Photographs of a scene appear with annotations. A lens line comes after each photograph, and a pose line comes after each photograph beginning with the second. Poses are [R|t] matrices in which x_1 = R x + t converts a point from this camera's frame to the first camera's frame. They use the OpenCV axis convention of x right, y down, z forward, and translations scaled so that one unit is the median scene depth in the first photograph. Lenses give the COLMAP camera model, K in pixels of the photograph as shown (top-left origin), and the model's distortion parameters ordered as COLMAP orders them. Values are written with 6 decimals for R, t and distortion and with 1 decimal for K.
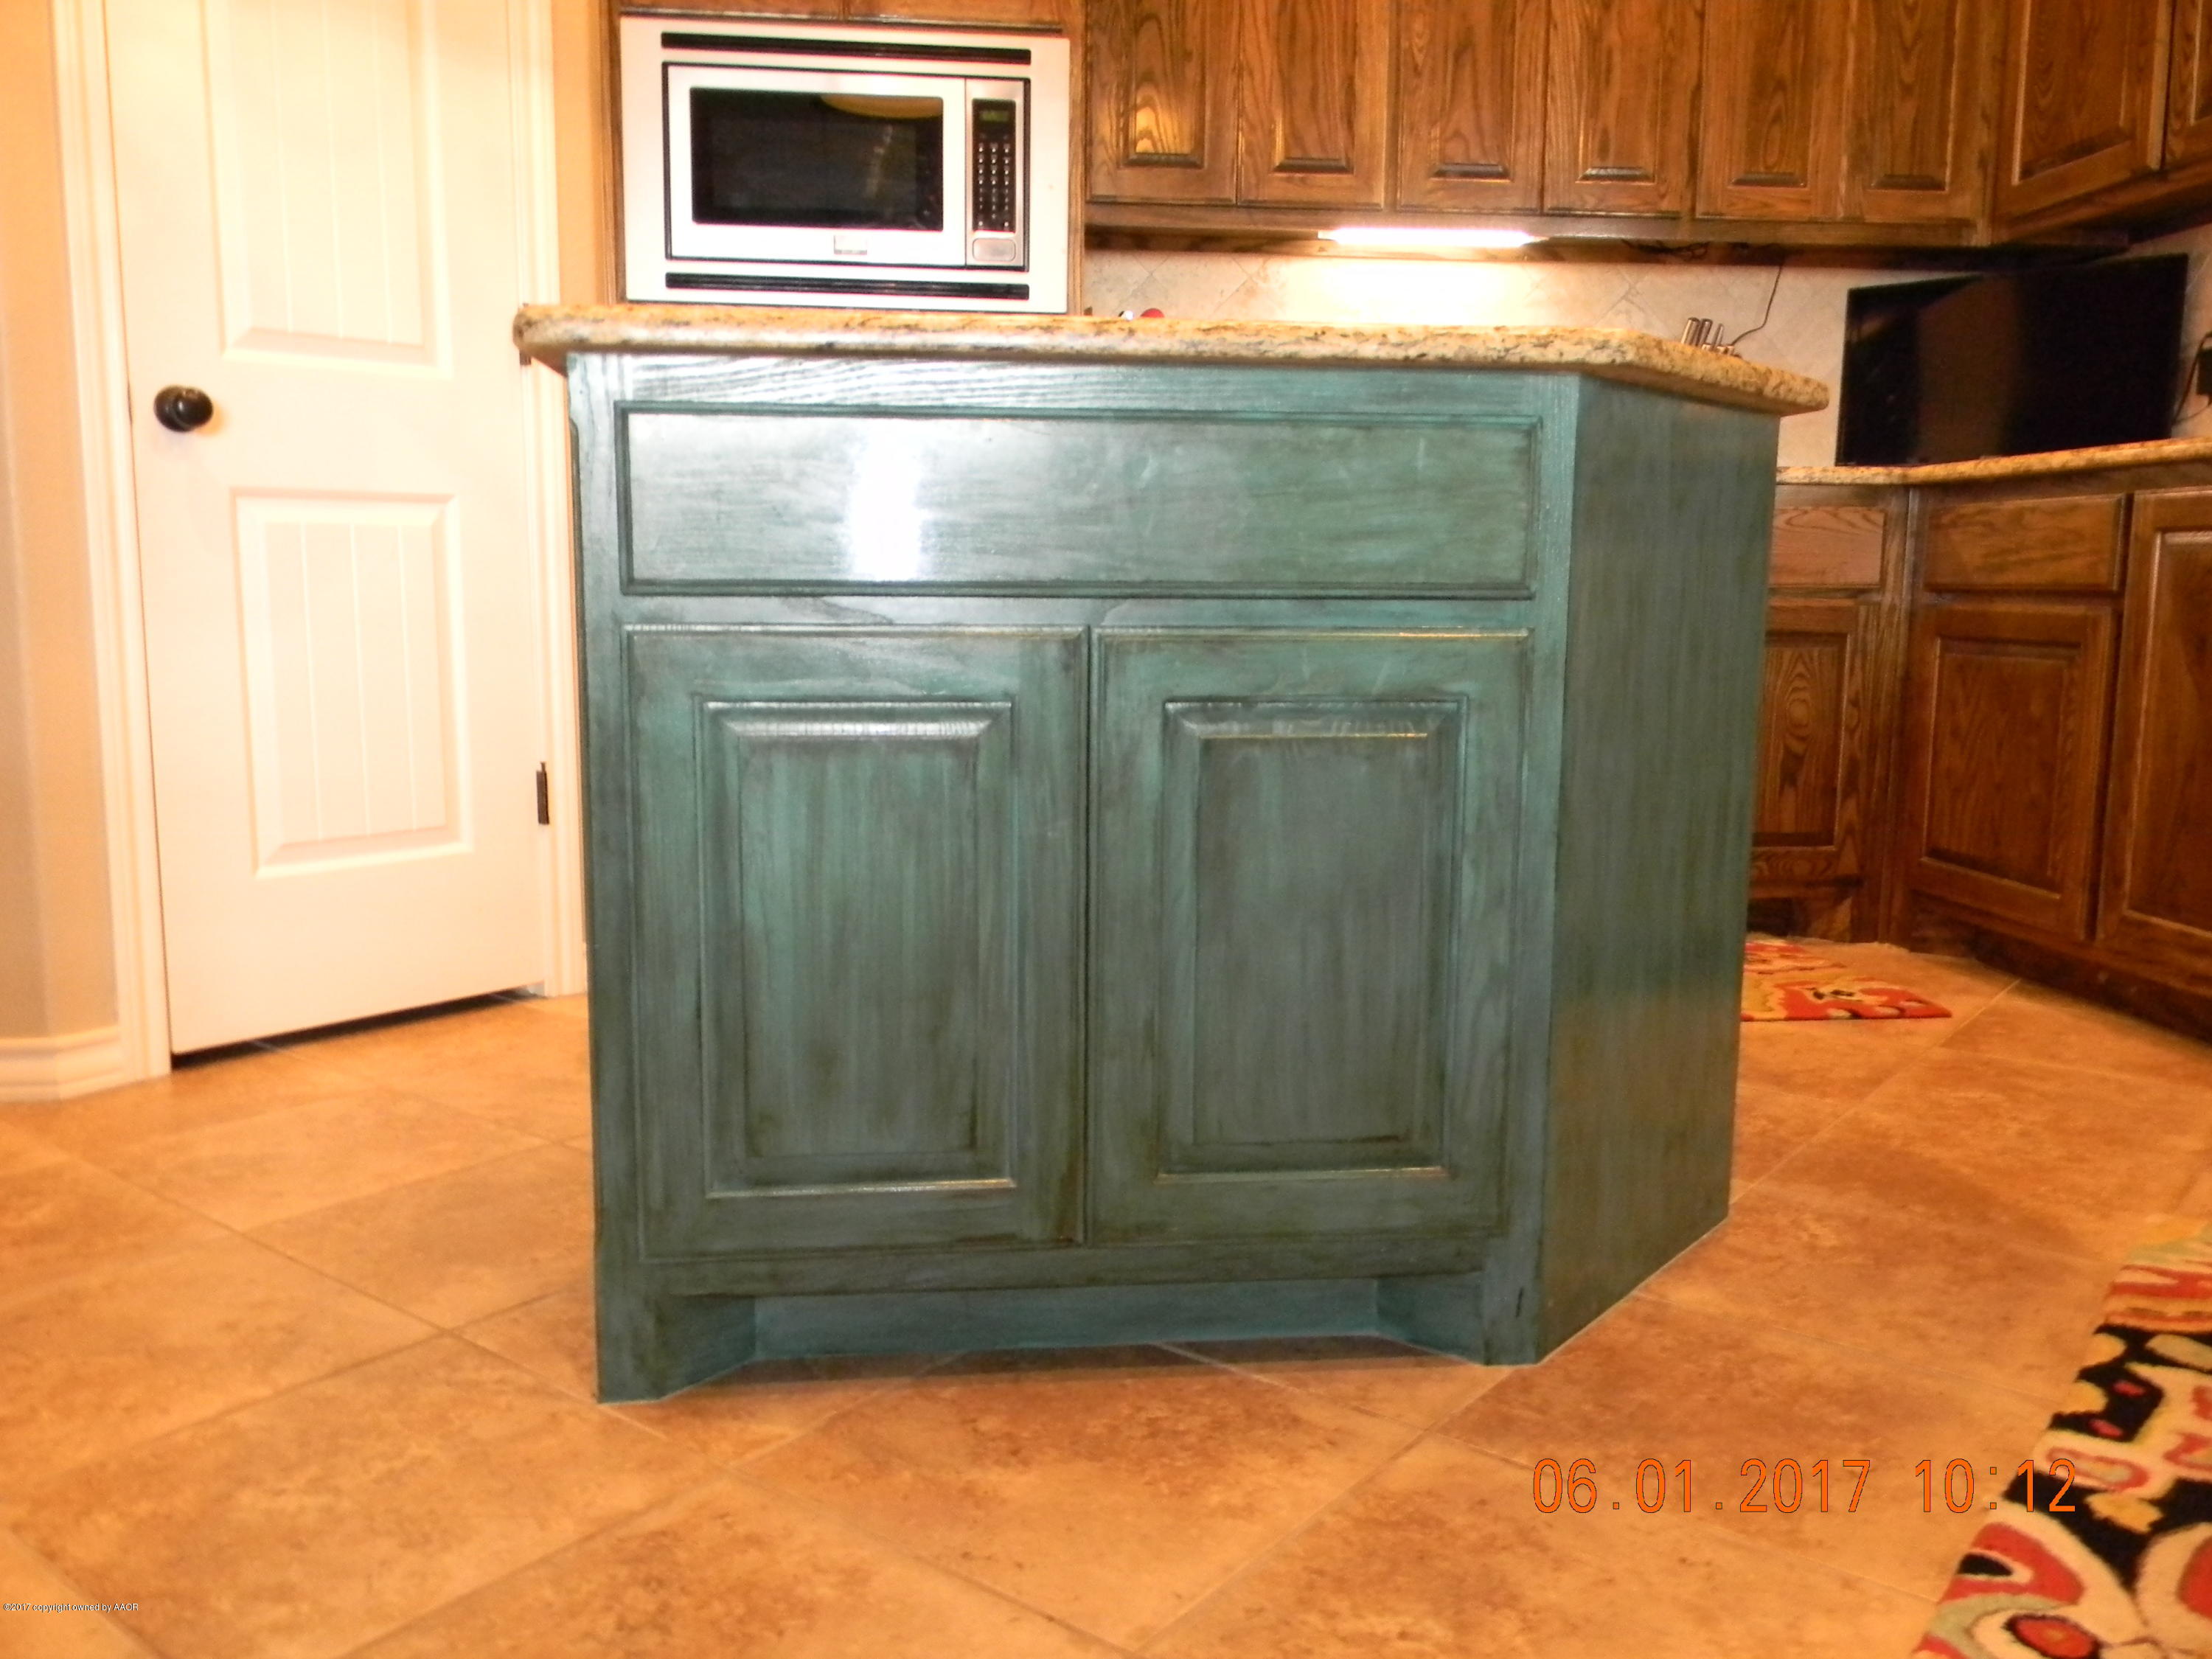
lens RADIAL K [[1783.8, 0, 1085.7], [0, 1783.8, 826.1], [0, 0, 1]] dist [0.012554, -0.018260]
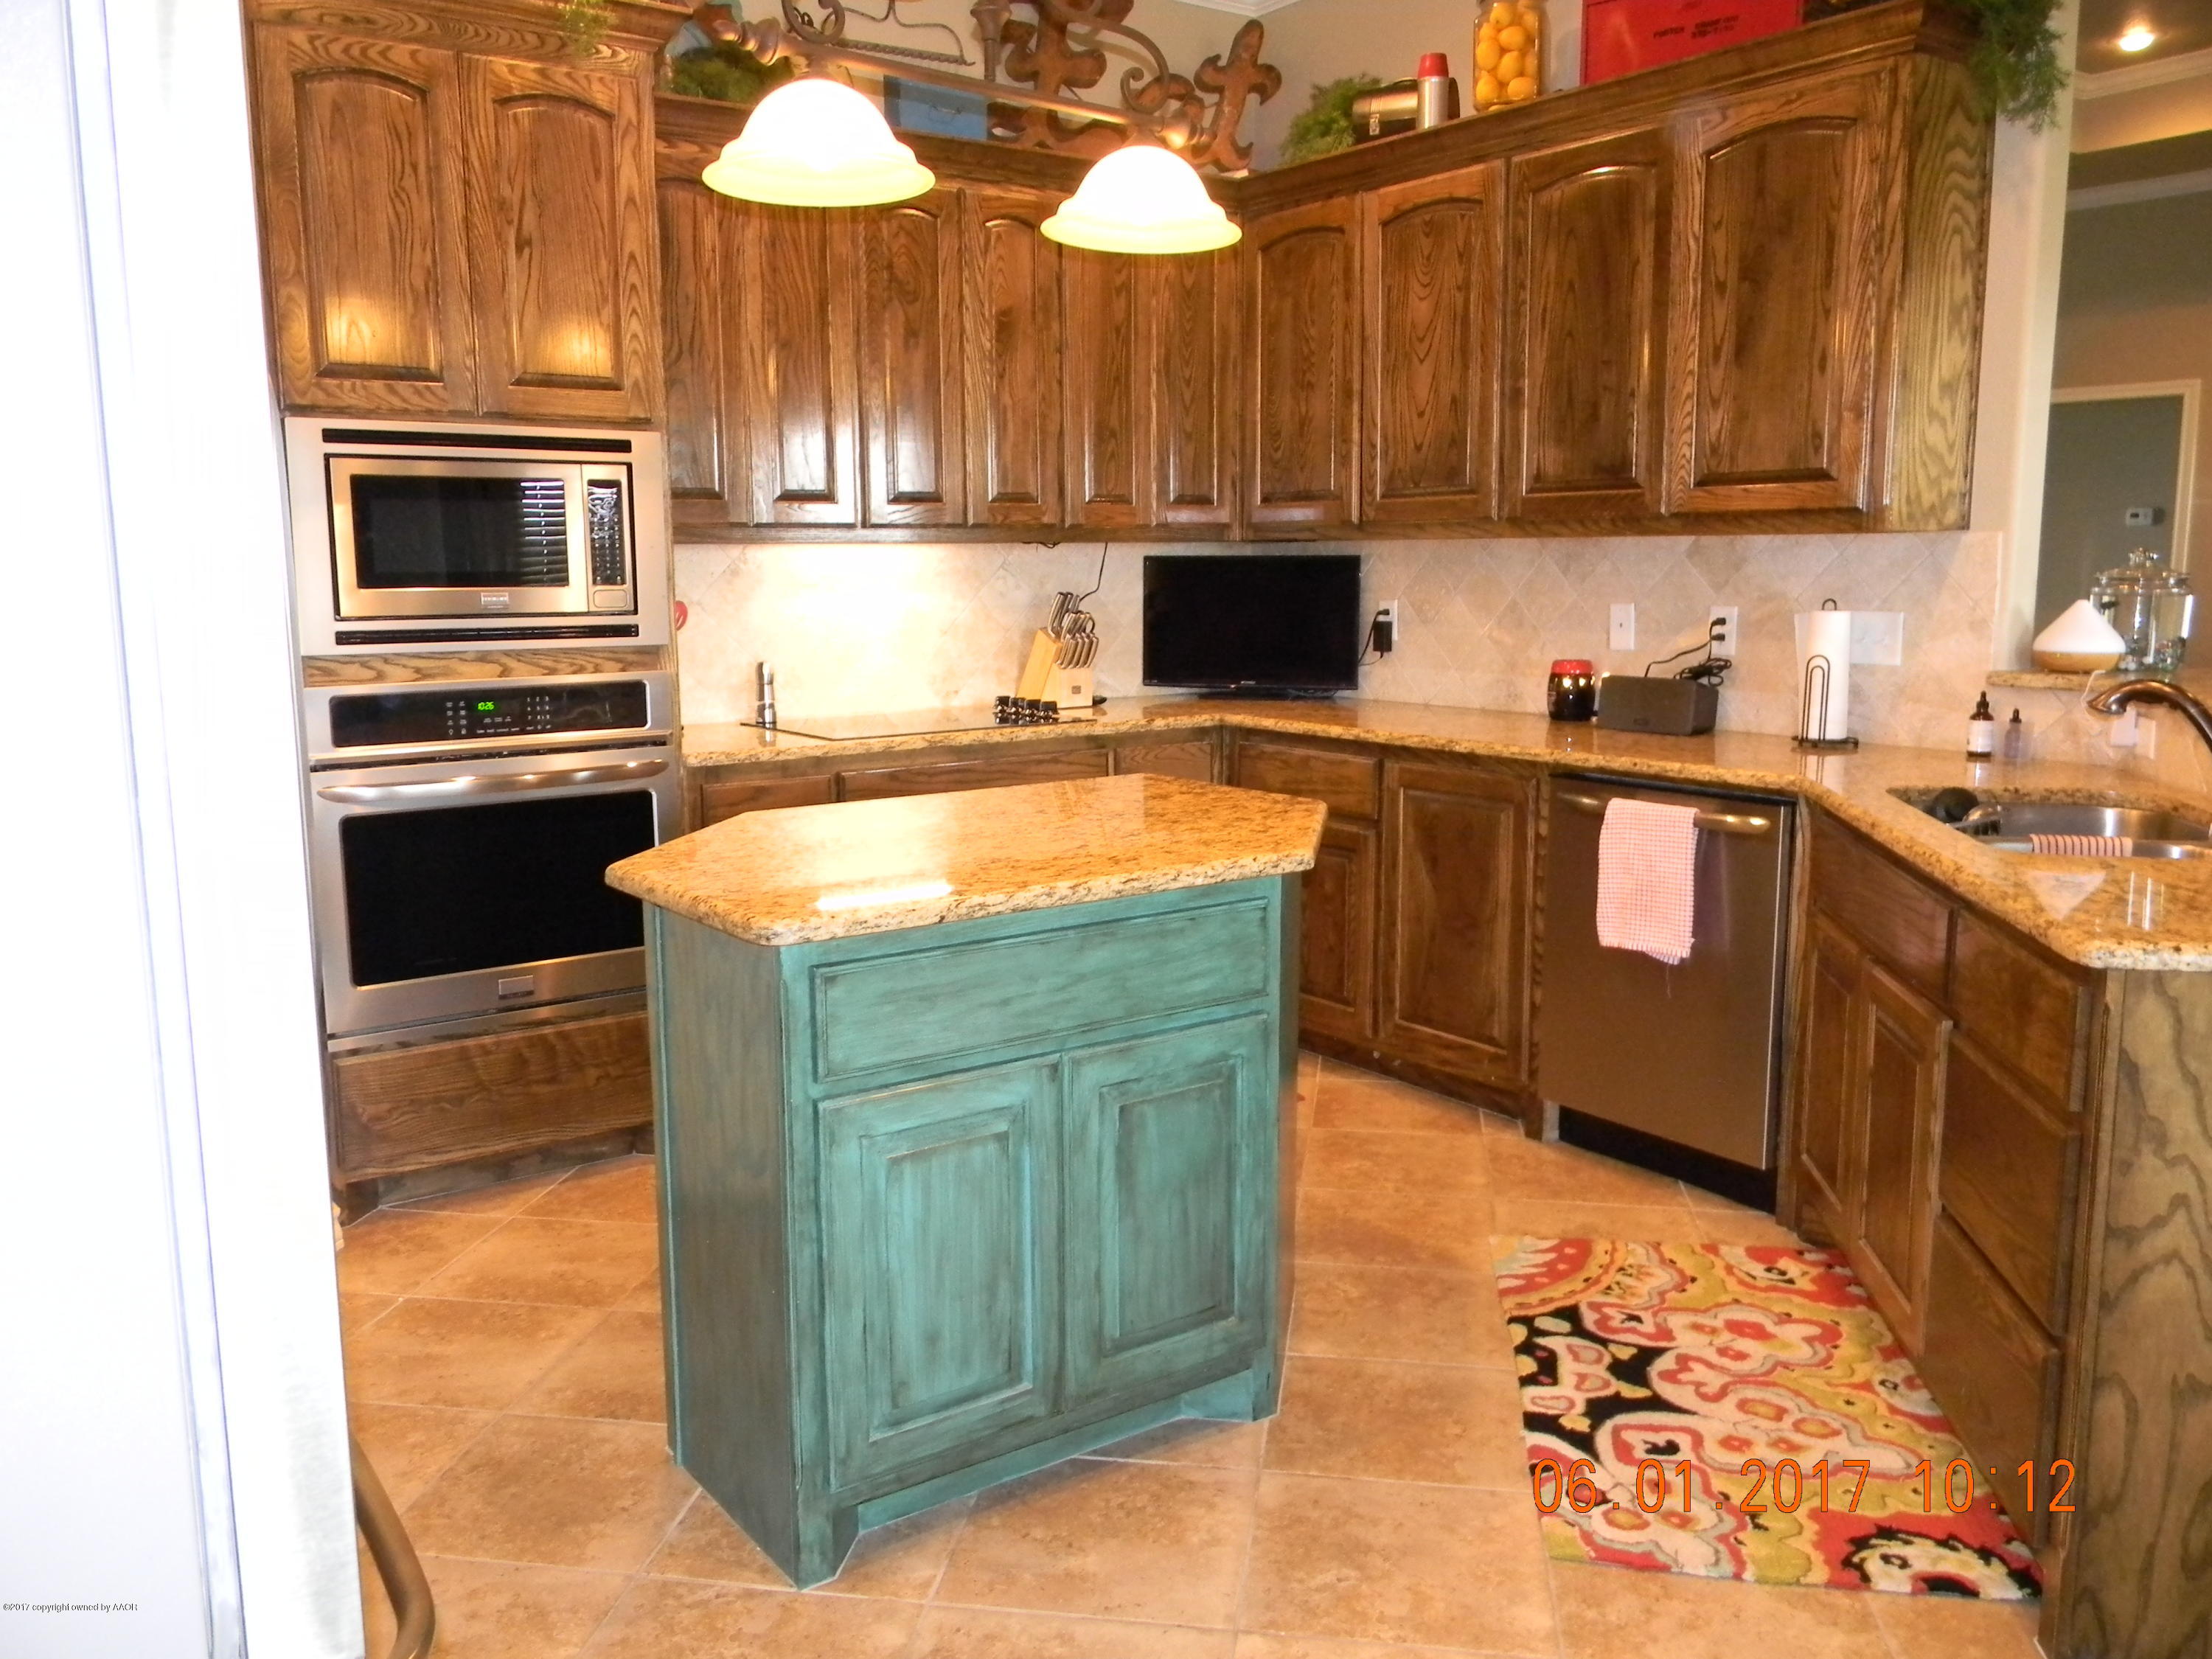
lens RADIAL K [[1783.8, 0, 1085.8], [0, 1783.8, 824.1], [0, 0, 1]] dist [0.012554, -0.018260]
pose [[0.874605, -0.085576, 0.477223, -0.404277], [0.079388, 0.996292, 0.033161, -0.201708], [-0.478291, 0.008884, 0.878156, -0.263177]]
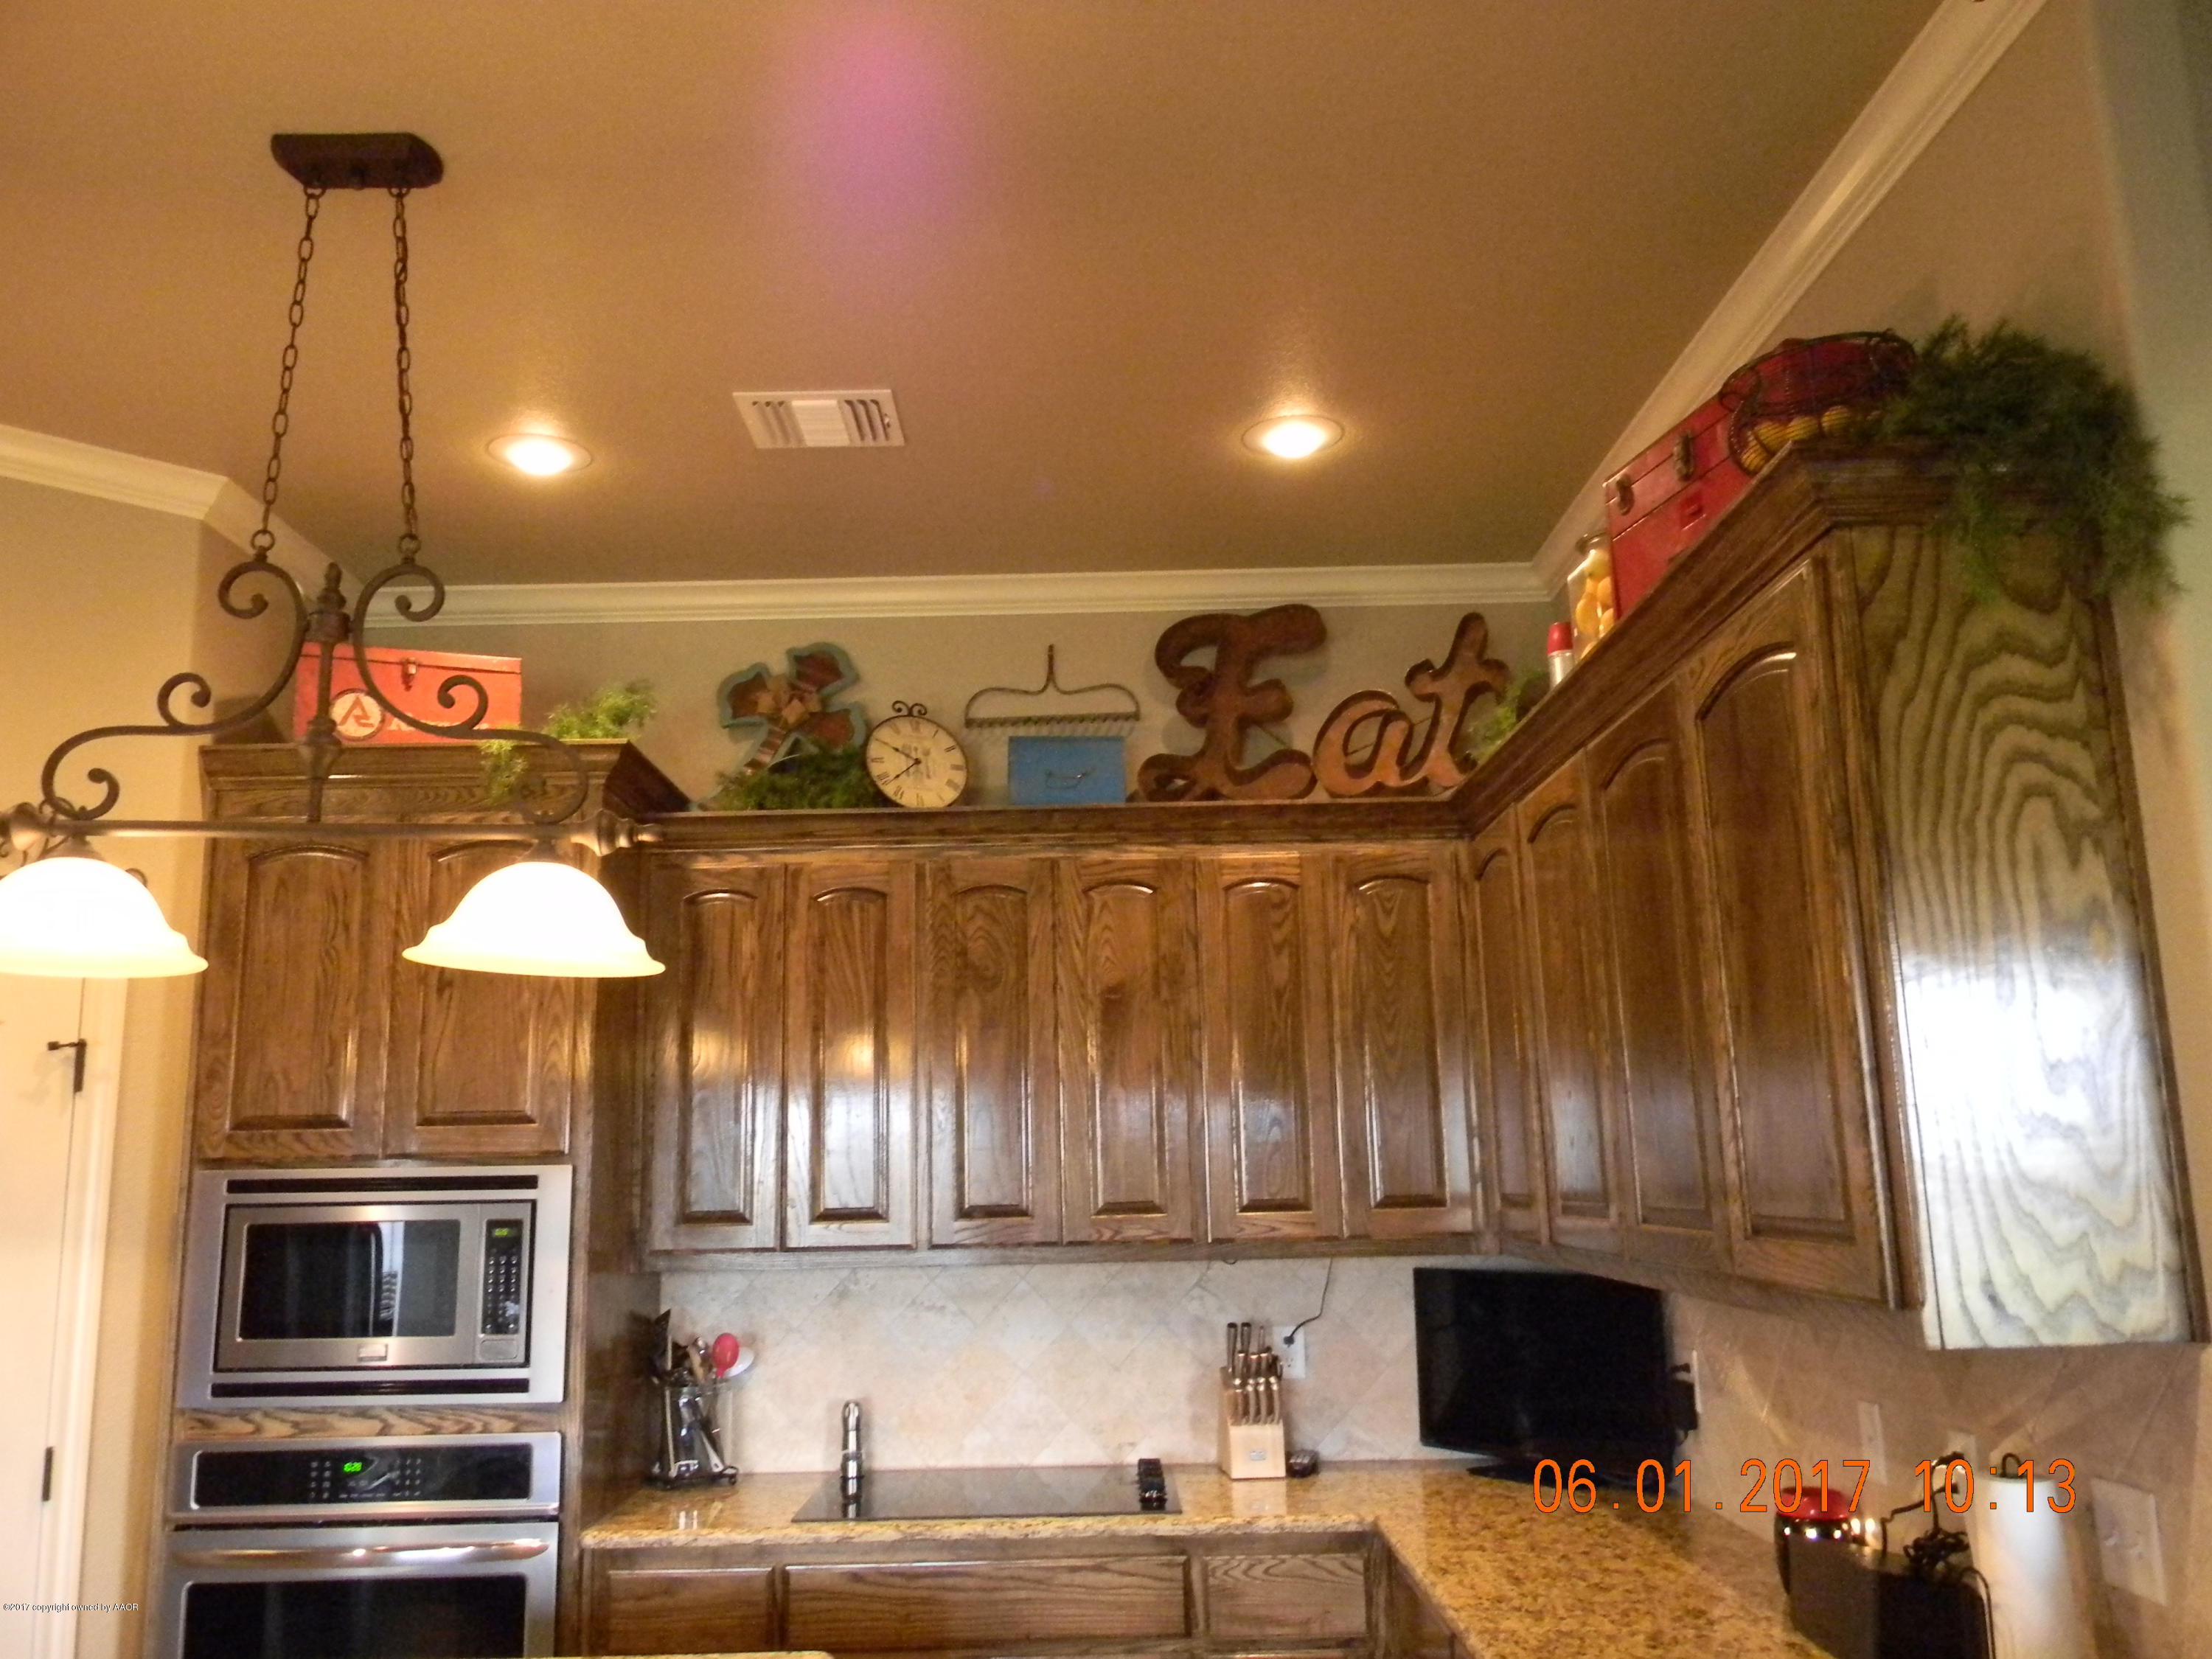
lens RADIAL K [[1783.8, 0, 1083.1], [0, 1783.8, 818.5], [0, 0, 1]] dist [0.012554, -0.018260]
pose [[0.993808, -0.047122, -0.100621, 0.493454], [0.012207, 0.946435, -0.322665, -0.299739], [0.110436, 0.319438, 0.941150, -0.146079]]
